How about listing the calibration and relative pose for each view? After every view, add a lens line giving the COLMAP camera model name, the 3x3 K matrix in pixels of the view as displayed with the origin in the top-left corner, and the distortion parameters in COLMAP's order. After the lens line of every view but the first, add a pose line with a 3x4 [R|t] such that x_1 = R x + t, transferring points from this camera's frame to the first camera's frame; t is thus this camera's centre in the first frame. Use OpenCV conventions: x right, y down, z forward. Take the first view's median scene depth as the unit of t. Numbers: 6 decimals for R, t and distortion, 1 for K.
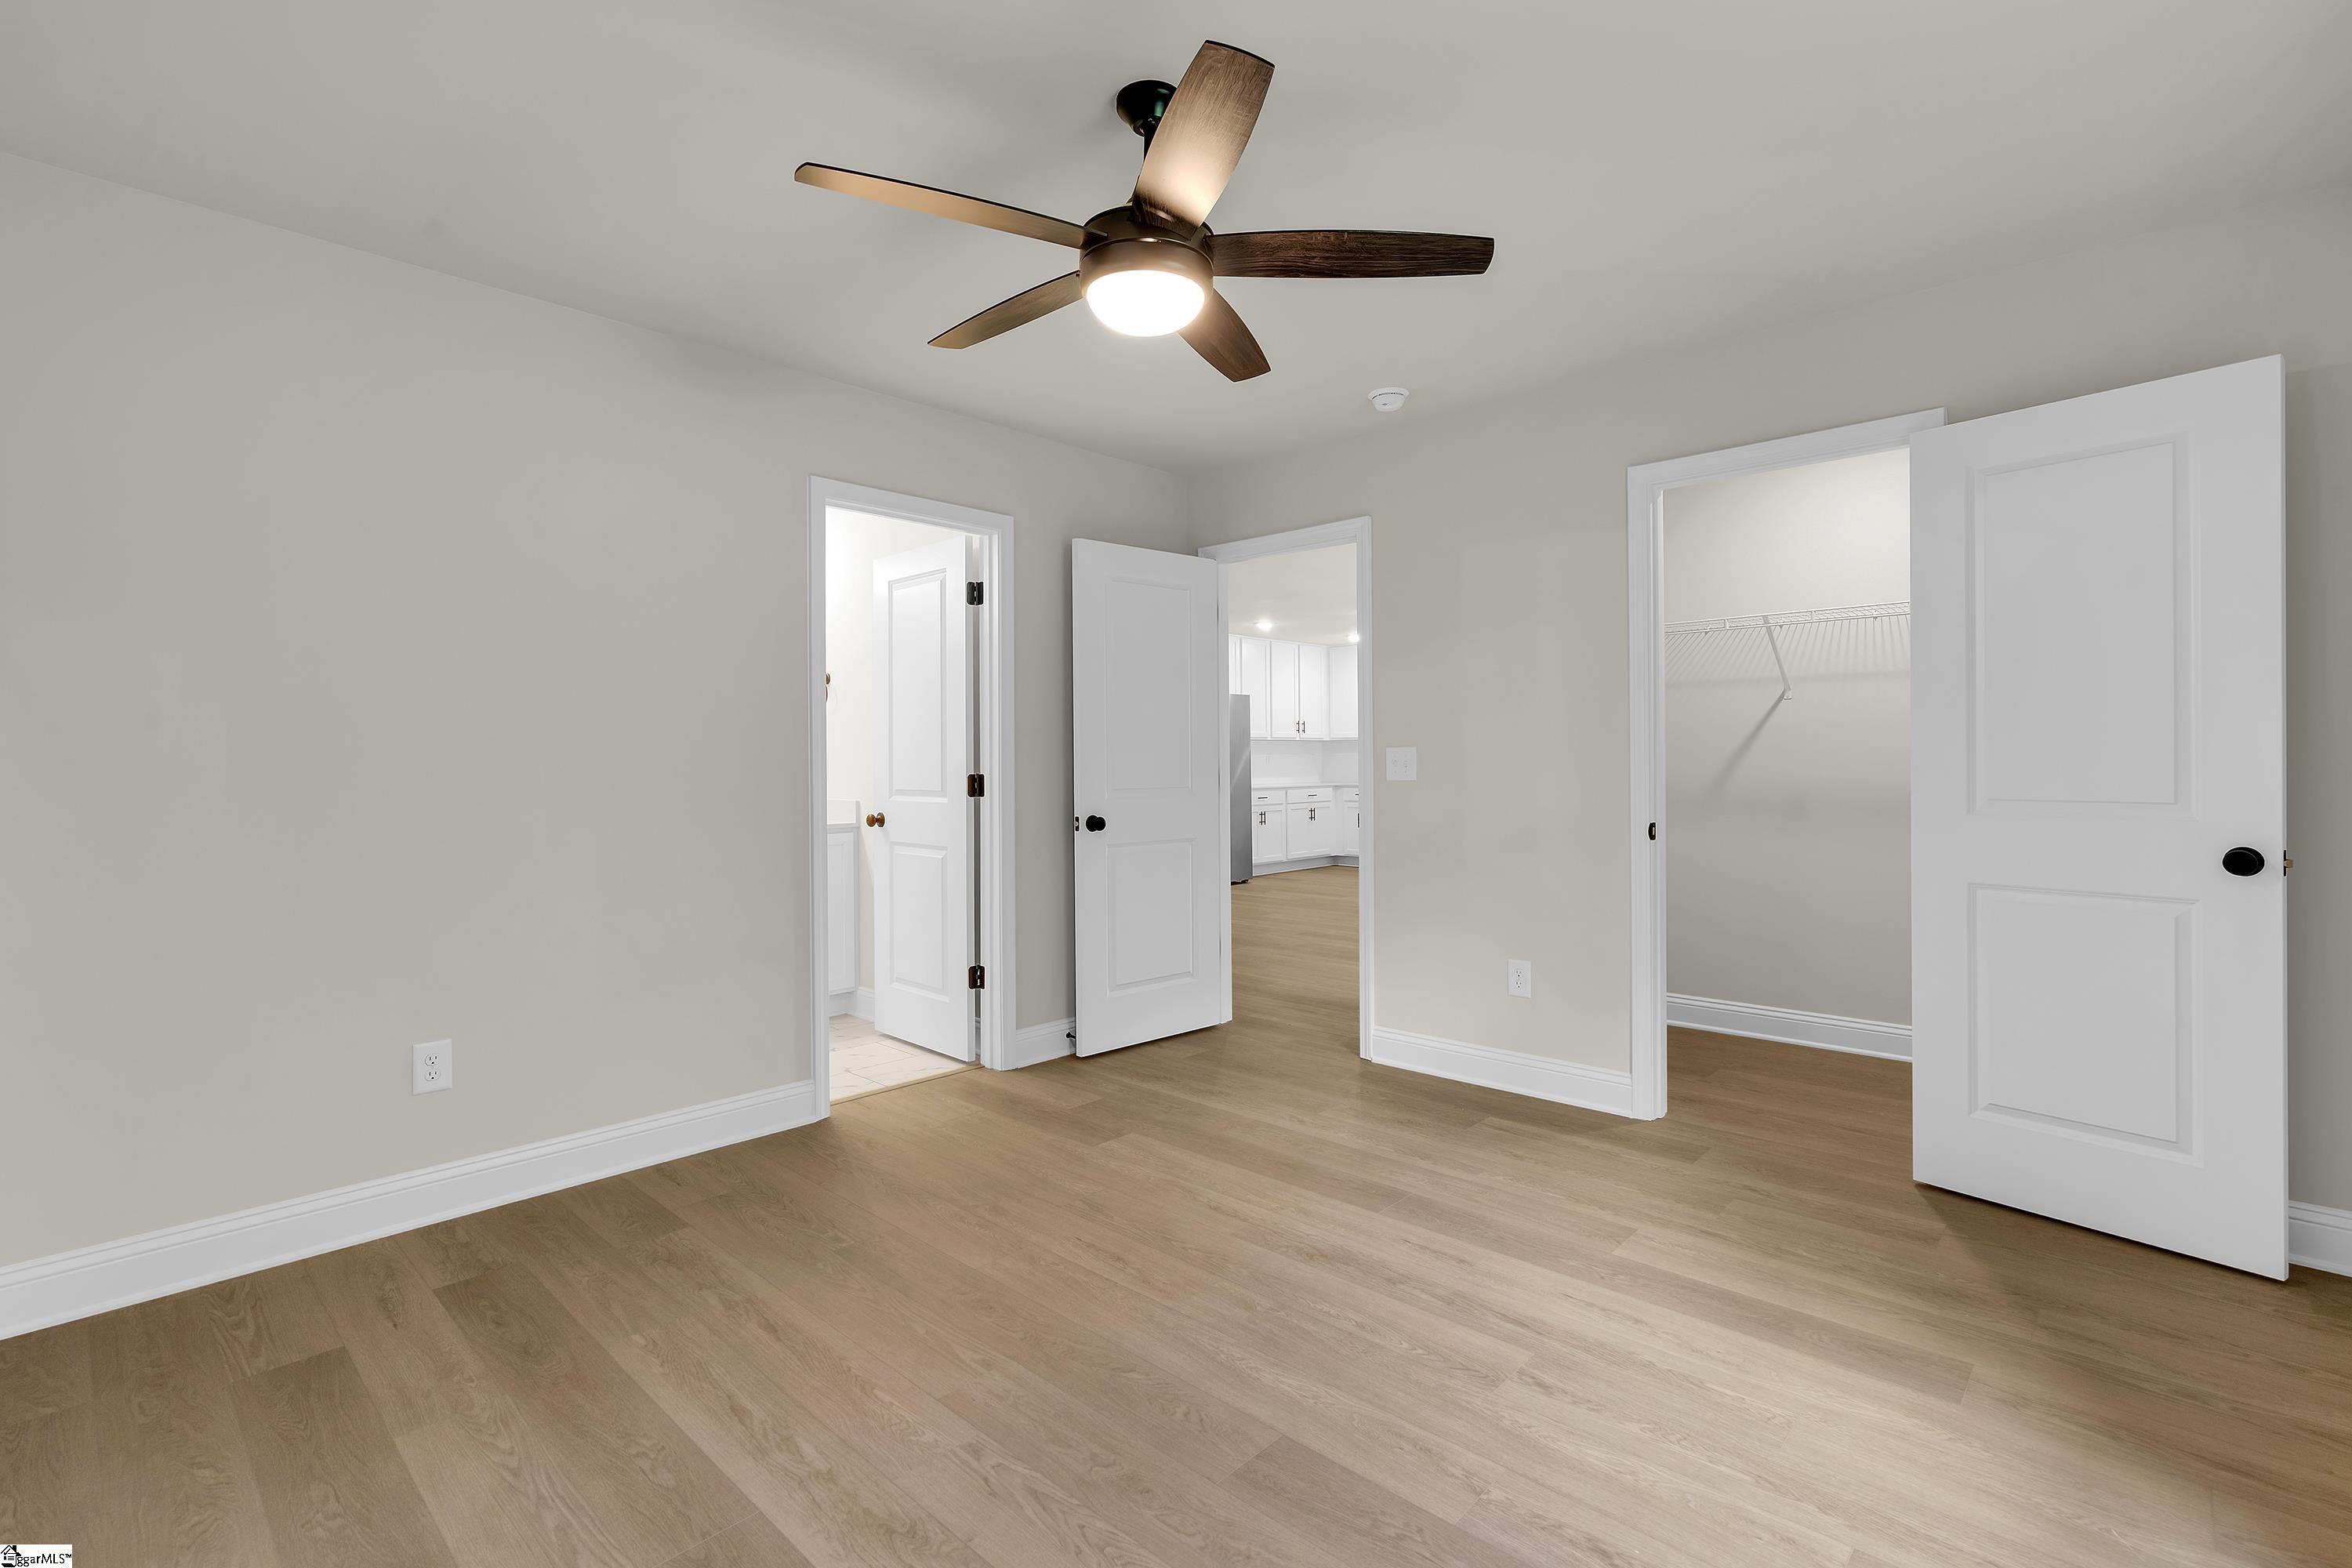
lens RADIAL K [[1058.9, 0, 1178.3], [0, 1058.9, 777.6], [0, 0, 1]] dist [0.000342, -0.000620]
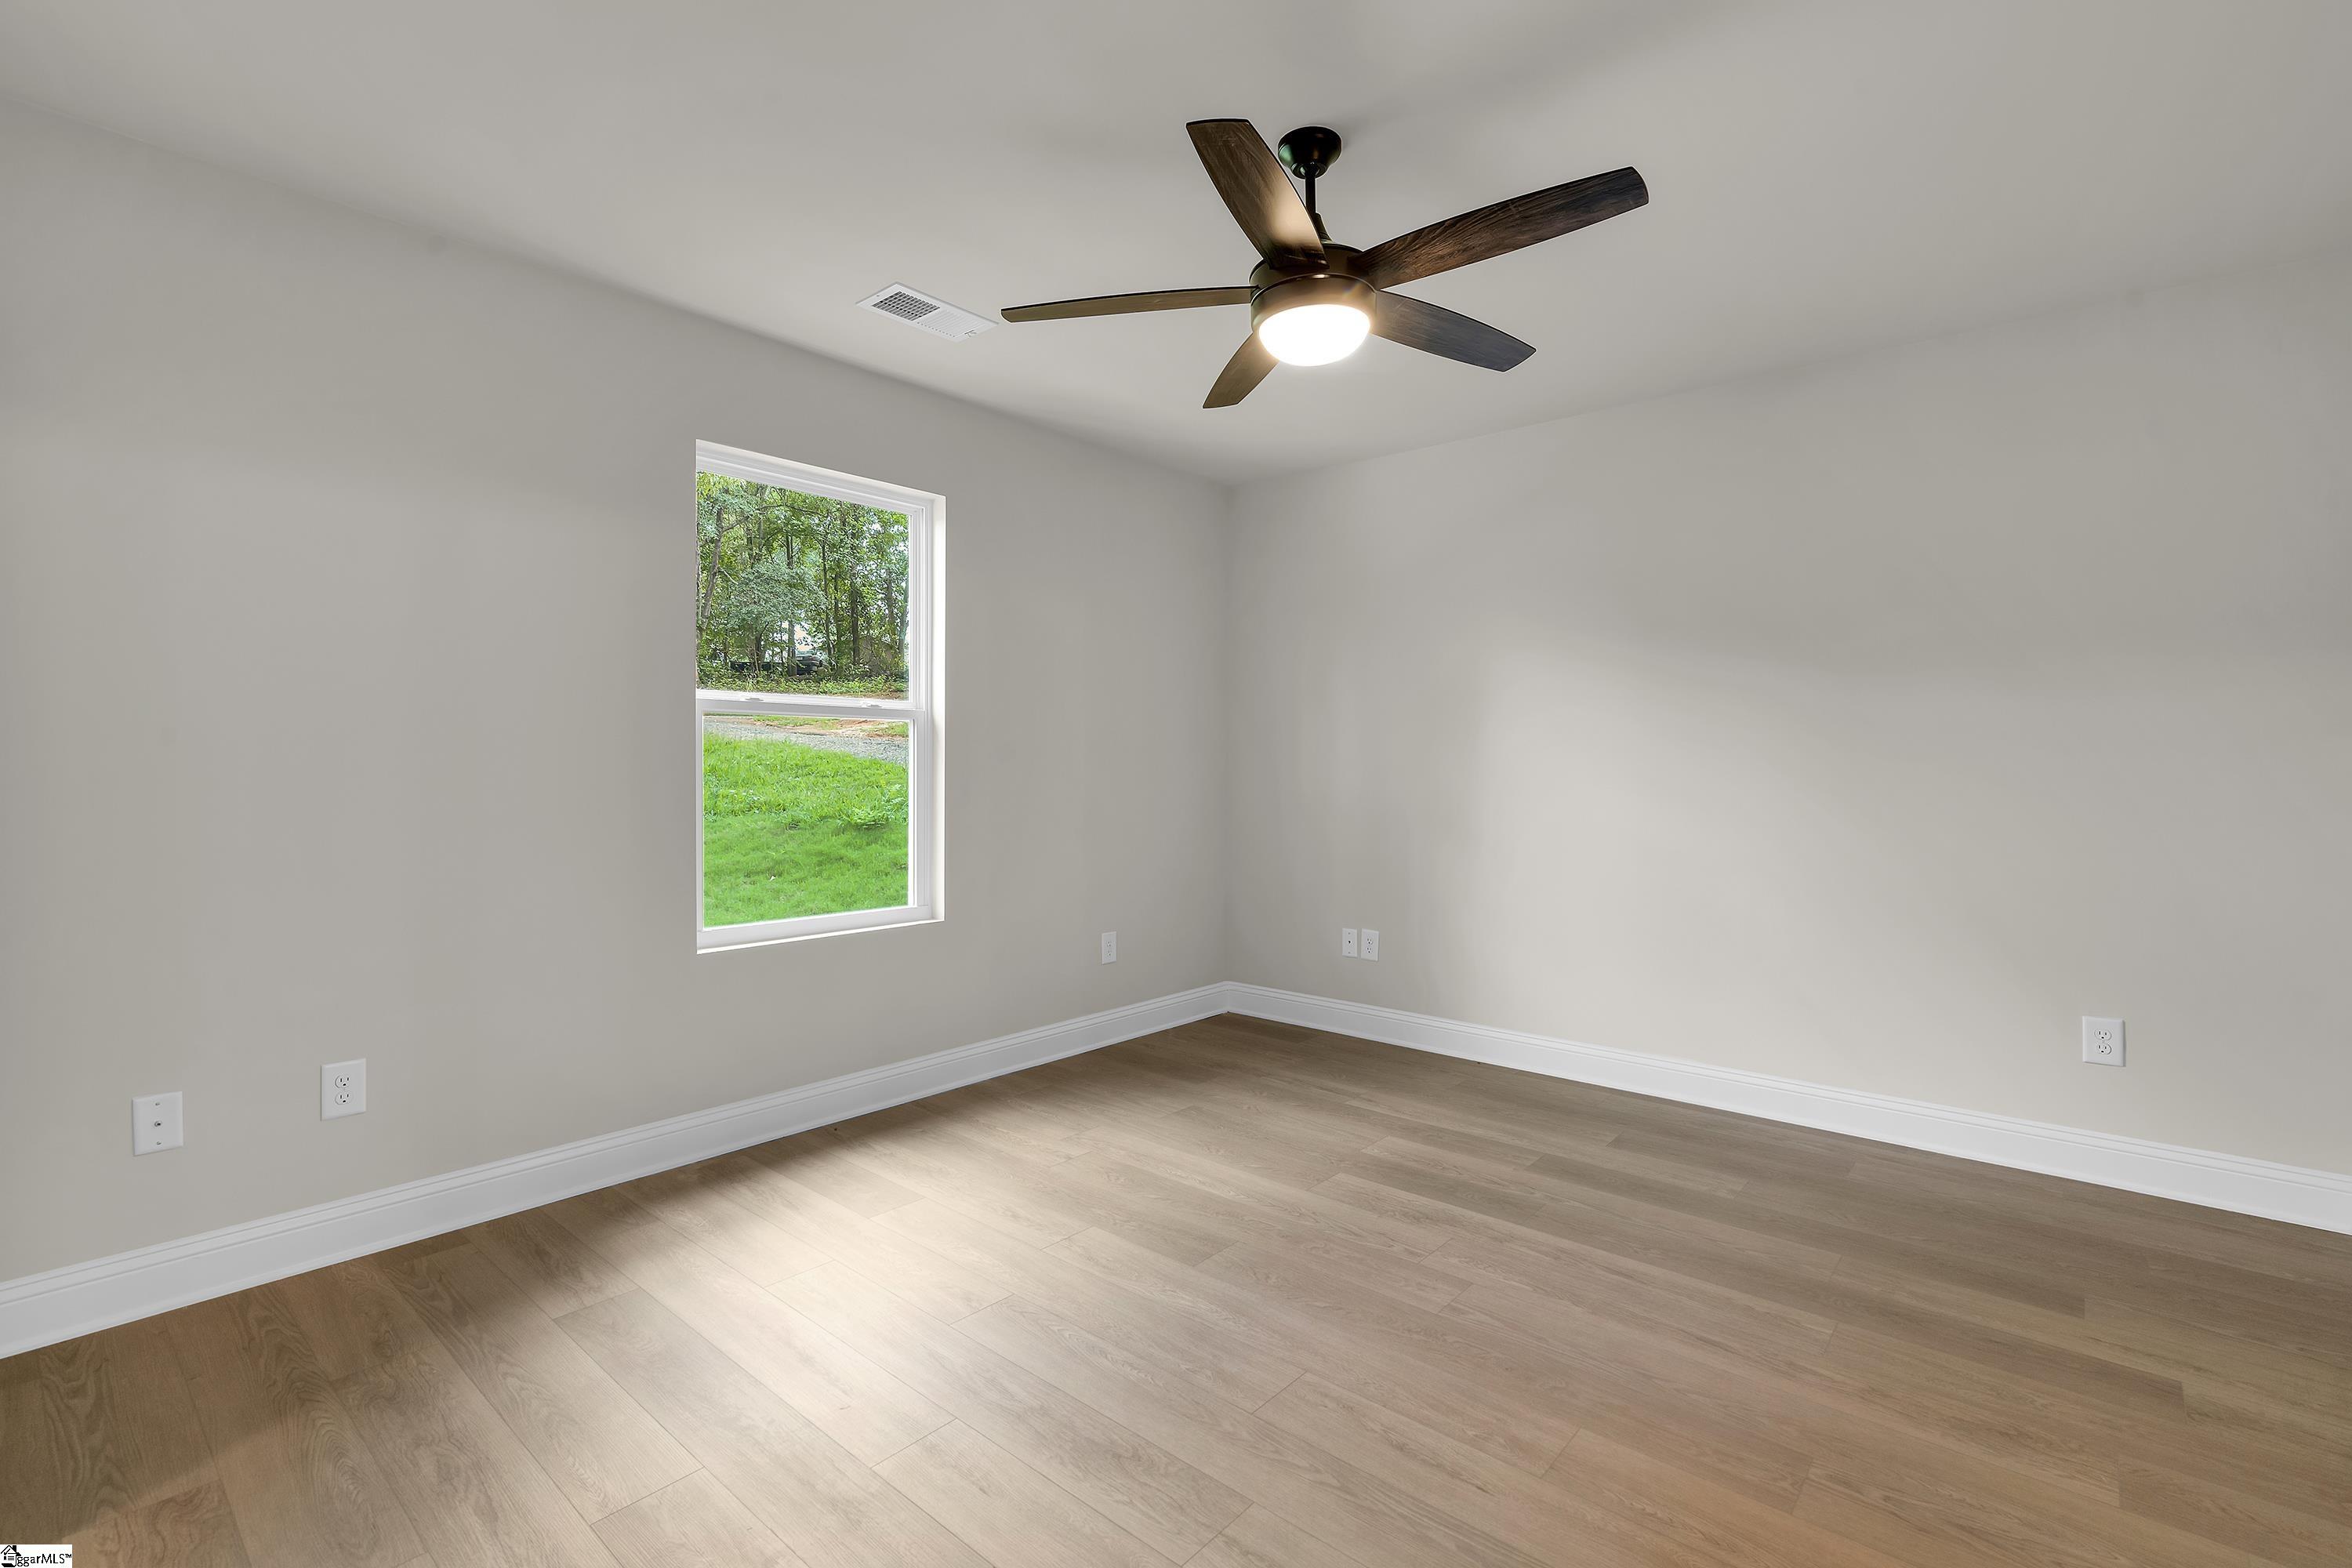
lens RADIAL K [[1058.9, 0, 1170.2], [0, 1058.9, 783.5], [0, 0, 1]] dist [0.000342, -0.000620]
pose [[-0.999525, 0.002457, -0.030710, 0.138514], [0.001458, 0.999471, 0.032490, -0.026526], [0.030773, 0.032430, -0.999000, 1.920905]]
